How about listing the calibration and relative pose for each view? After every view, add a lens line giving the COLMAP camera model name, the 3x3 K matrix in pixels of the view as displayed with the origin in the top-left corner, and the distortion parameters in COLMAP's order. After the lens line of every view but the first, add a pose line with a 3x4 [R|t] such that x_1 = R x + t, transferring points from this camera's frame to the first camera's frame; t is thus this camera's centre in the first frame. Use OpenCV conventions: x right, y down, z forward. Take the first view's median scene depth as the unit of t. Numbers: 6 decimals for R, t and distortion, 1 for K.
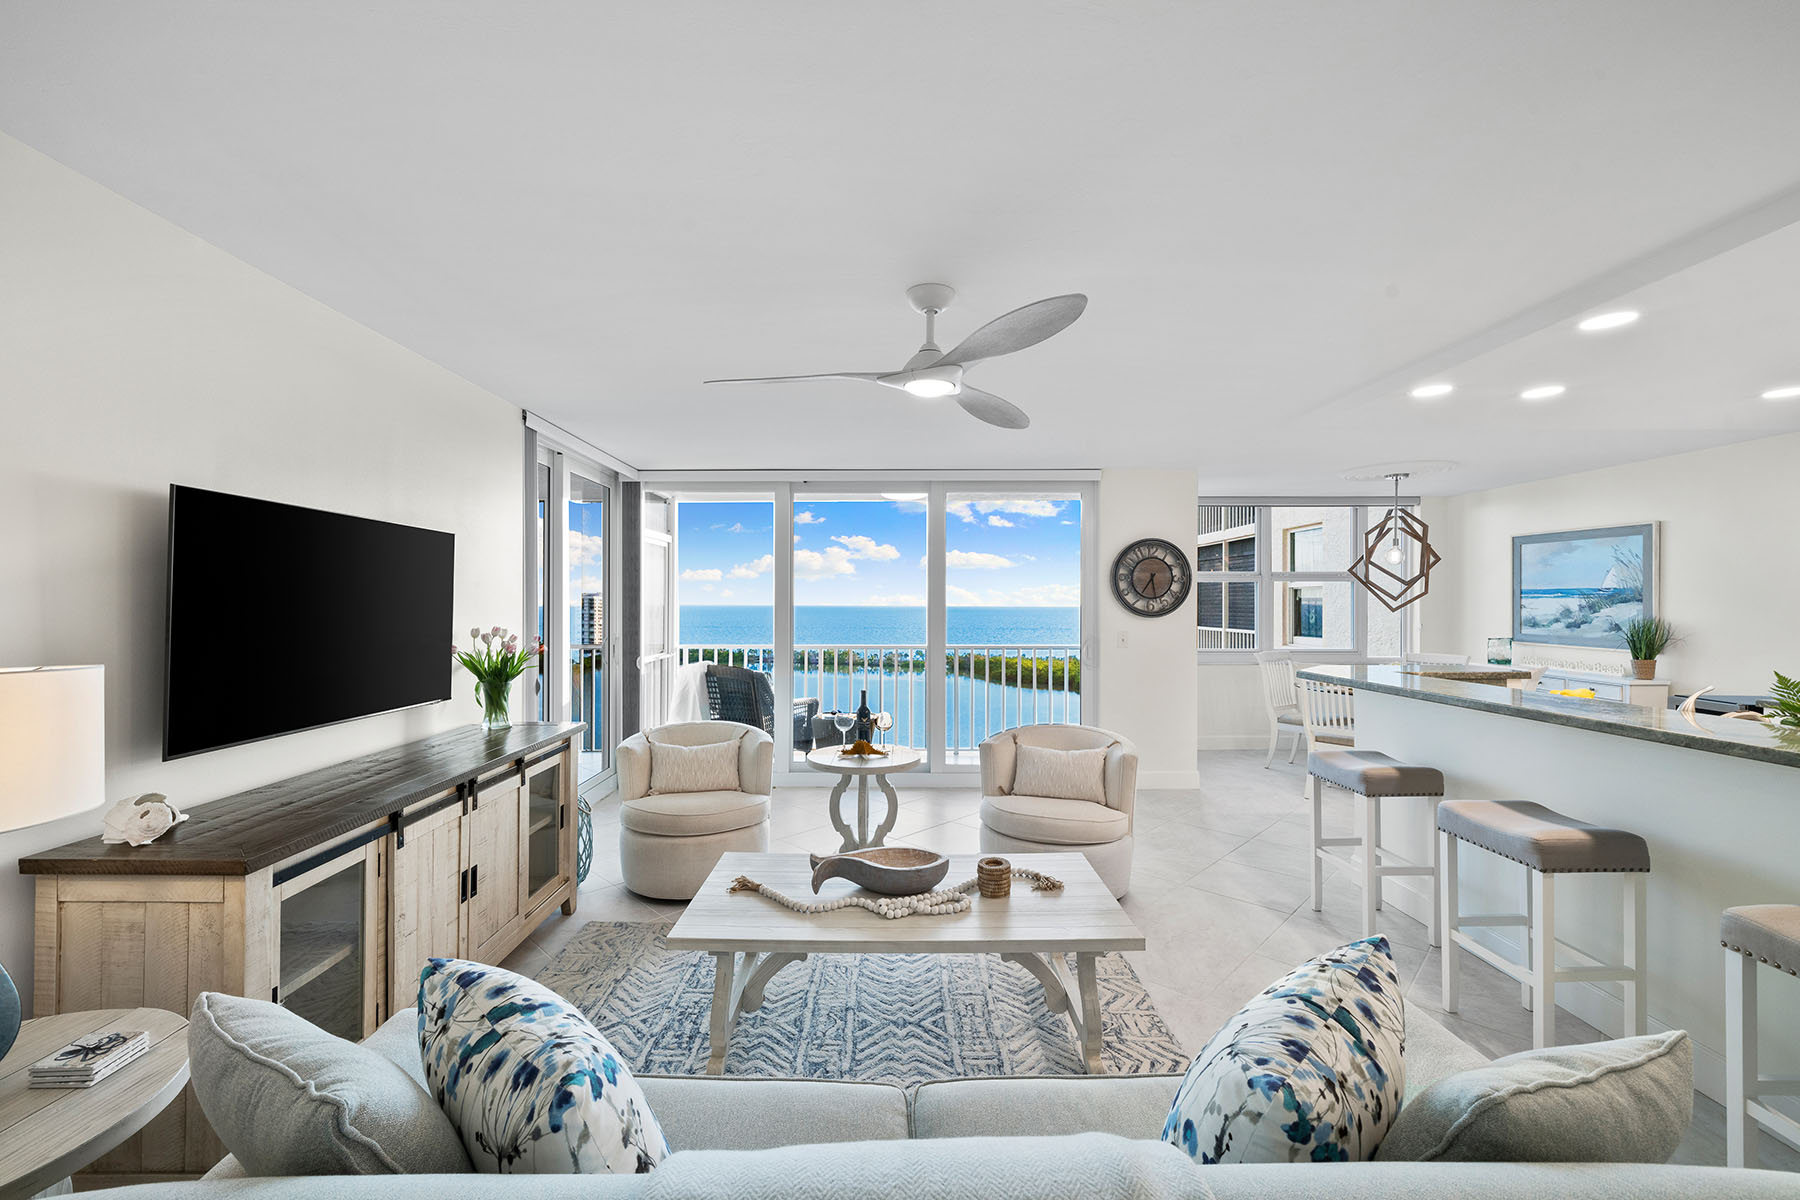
lens RADIAL K [[720.3, 0, 893.5], [0, 720.3, 600.6], [0, 0, 1]] dist [0.000152, 0.000709]
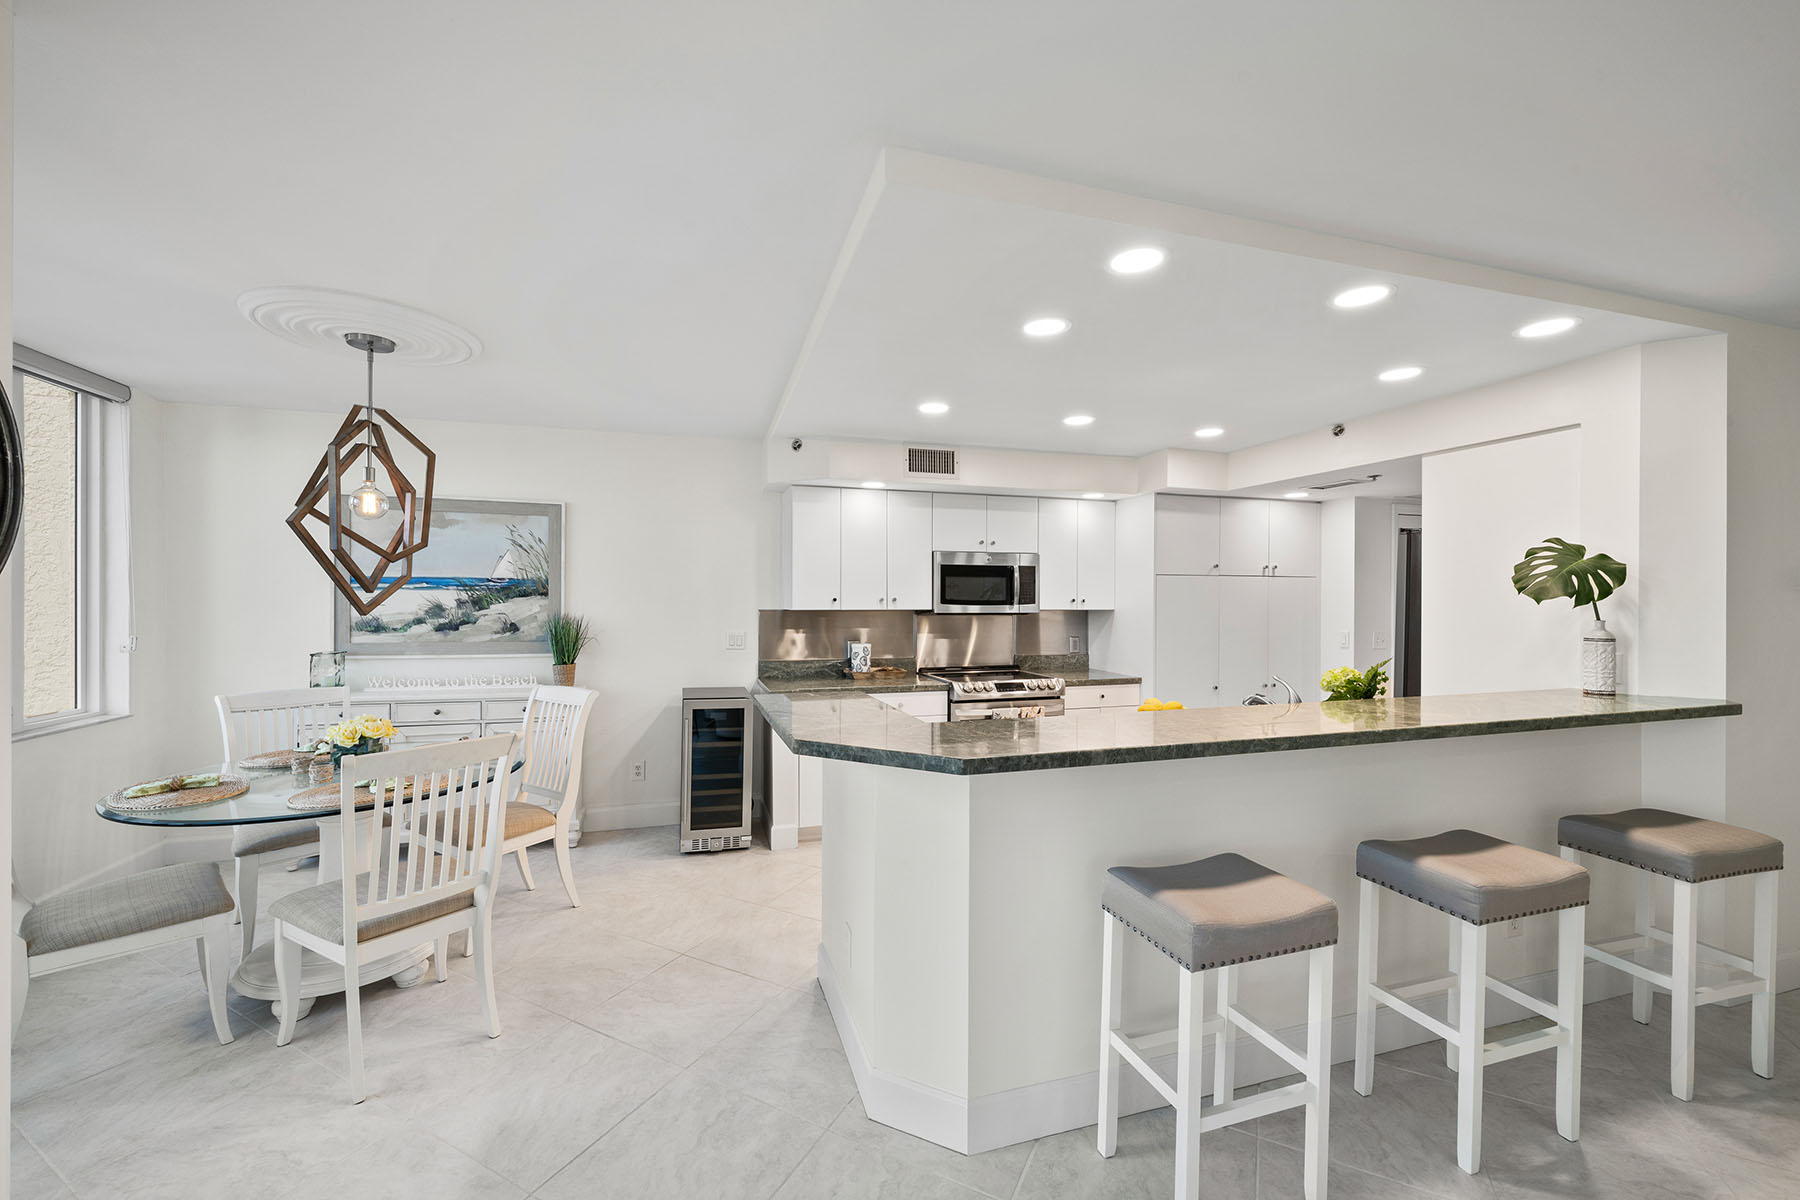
lens RADIAL K [[720.3, 0, 892.0], [0, 720.3, 599.7], [0, 0, 1]] dist [0.000152, 0.000709]
pose [[-0.296086, -0.002590, 0.955158, 0.199097], [-0.005406, 0.999985, 0.001035, 0.004938], [-0.955146, -0.004857, -0.296096, 1.393796]]
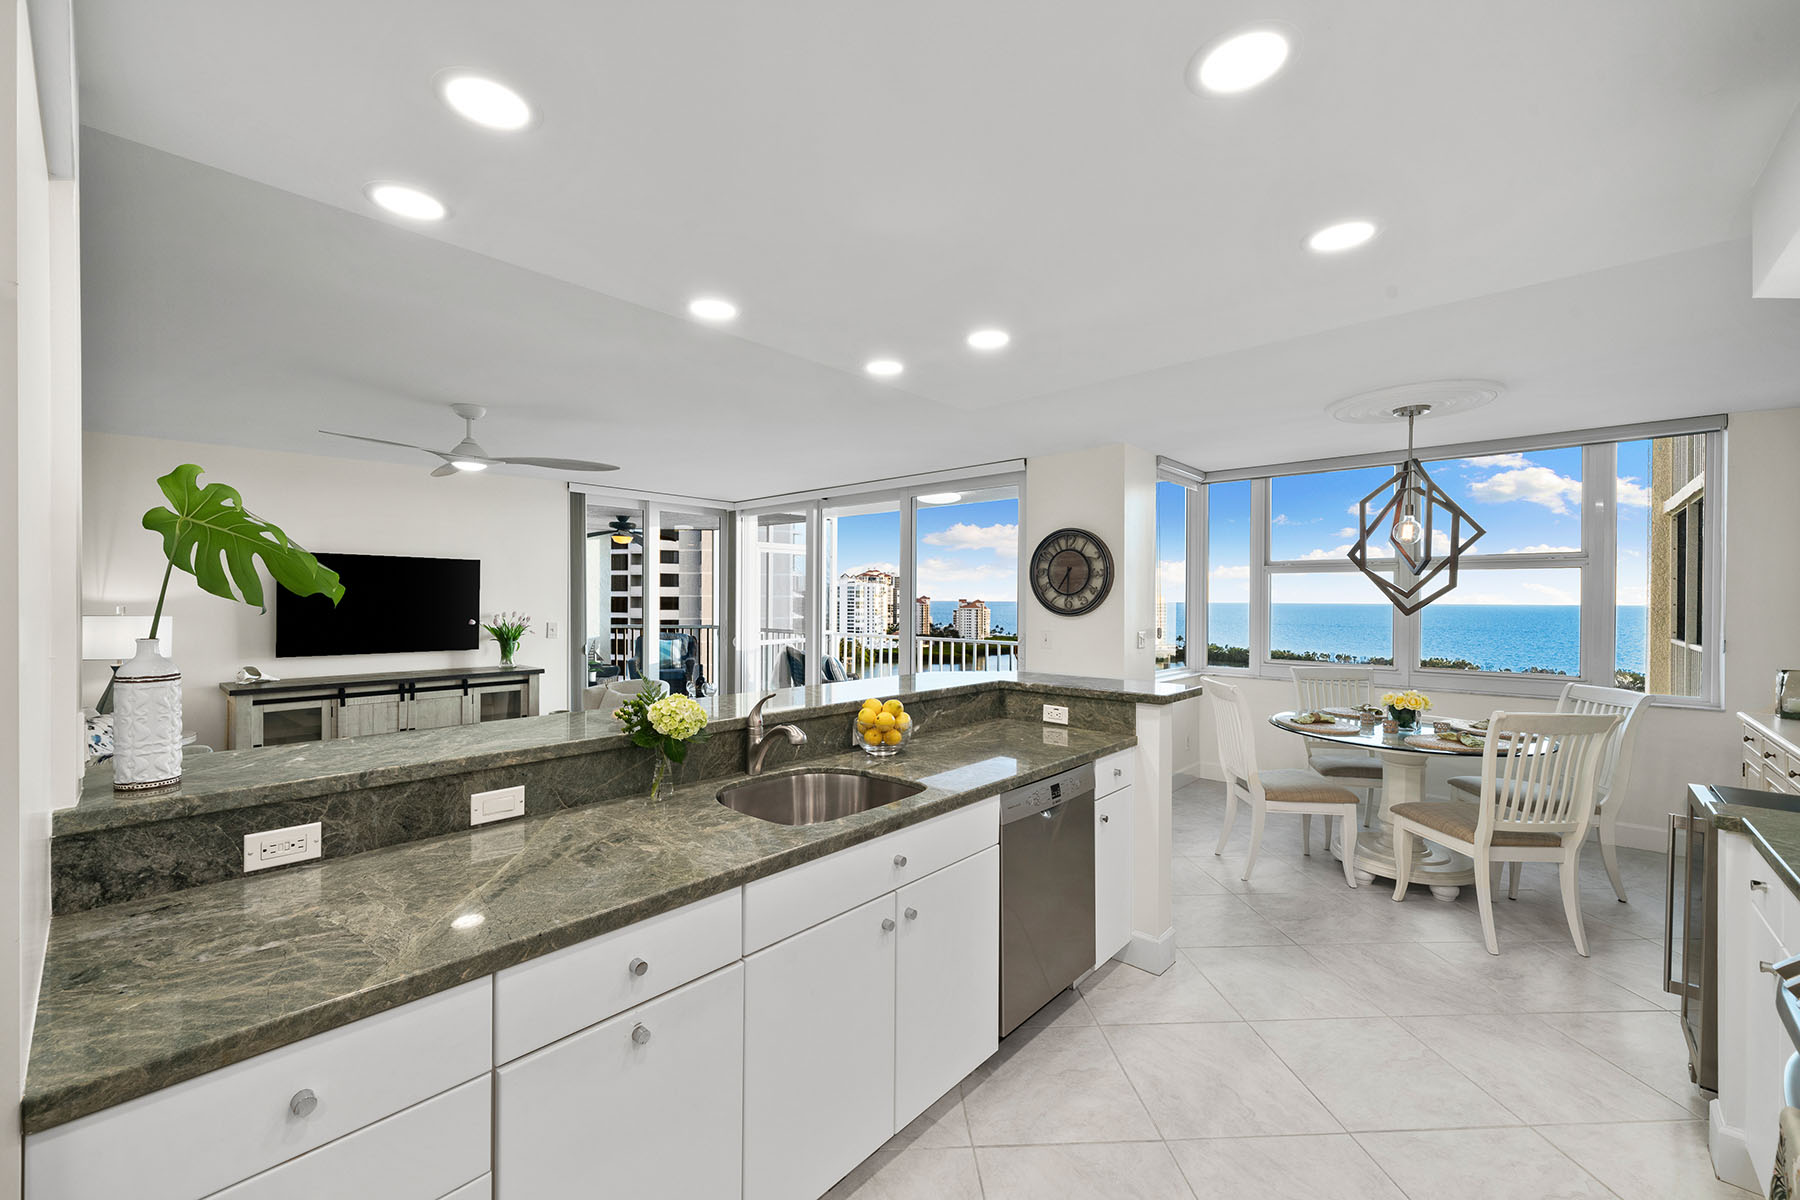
lens RADIAL K [[720.3, 0, 889.7], [0, 720.3, 600.3], [0, 0, 1]] dist [0.000152, 0.000709]
pose [[0.737983, 0.004739, -0.674802, 1.372899], [-0.002235, 0.999987, 0.004579, -0.000135], [0.674815, -0.001871, 0.737984, 0.329256]]
